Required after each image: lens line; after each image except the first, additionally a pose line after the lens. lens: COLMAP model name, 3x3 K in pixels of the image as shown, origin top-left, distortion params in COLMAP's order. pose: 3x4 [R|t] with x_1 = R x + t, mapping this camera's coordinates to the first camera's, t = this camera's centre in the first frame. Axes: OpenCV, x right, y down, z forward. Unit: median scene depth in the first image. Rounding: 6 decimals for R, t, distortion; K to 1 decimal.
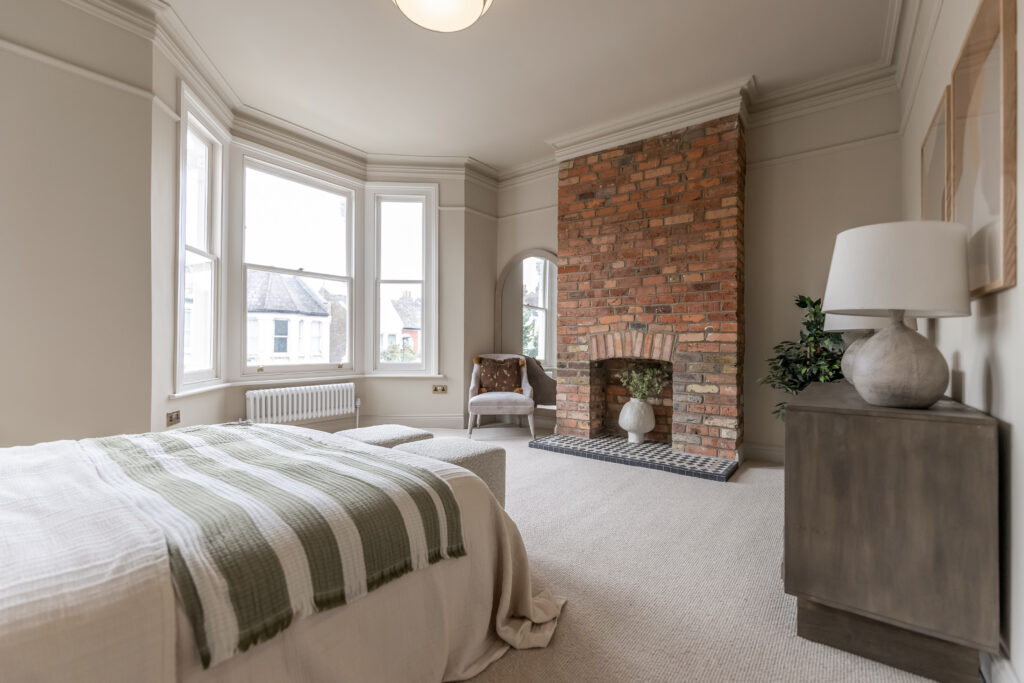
lens RADIAL K [[440.7, 0, 512.0], [0, 440.7, 341.5], [0, 0, 1]] dist [-0.000738, -0.000311]
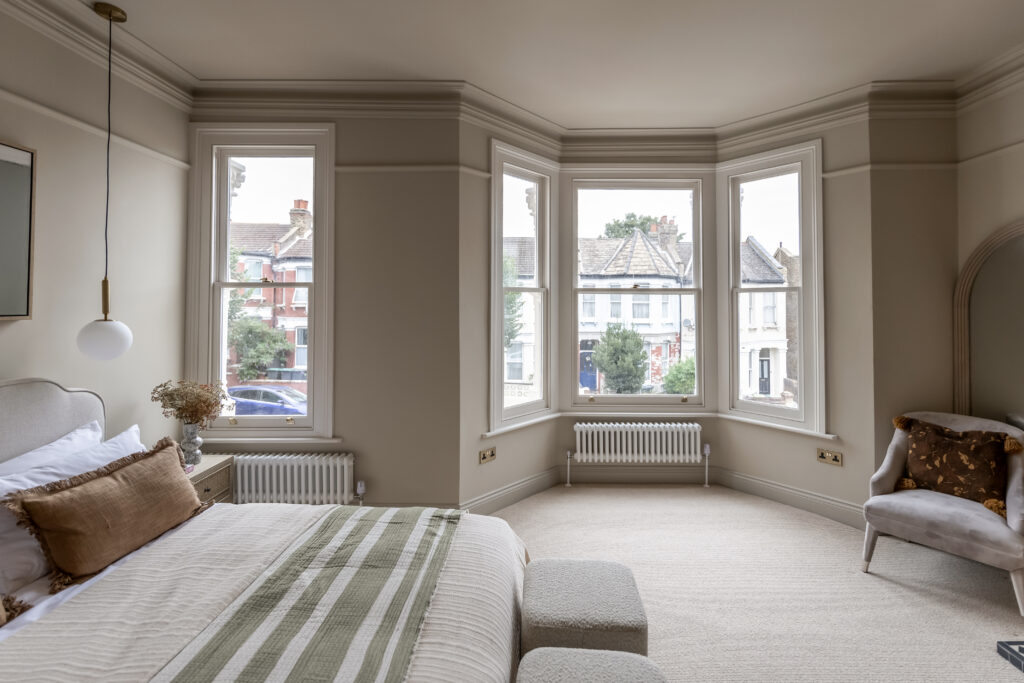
lens RADIAL K [[465.2, 0, 529.7], [0, 465.2, 290.4], [0, 0, 1]] dist [-0.001188, -0.000551]
pose [[0.594698, -0.022706, -0.803629, 0.146430], [0.004226, 0.999676, -0.025117, -0.138226], [0.803938, 0.011541, 0.594601, 0.287008]]
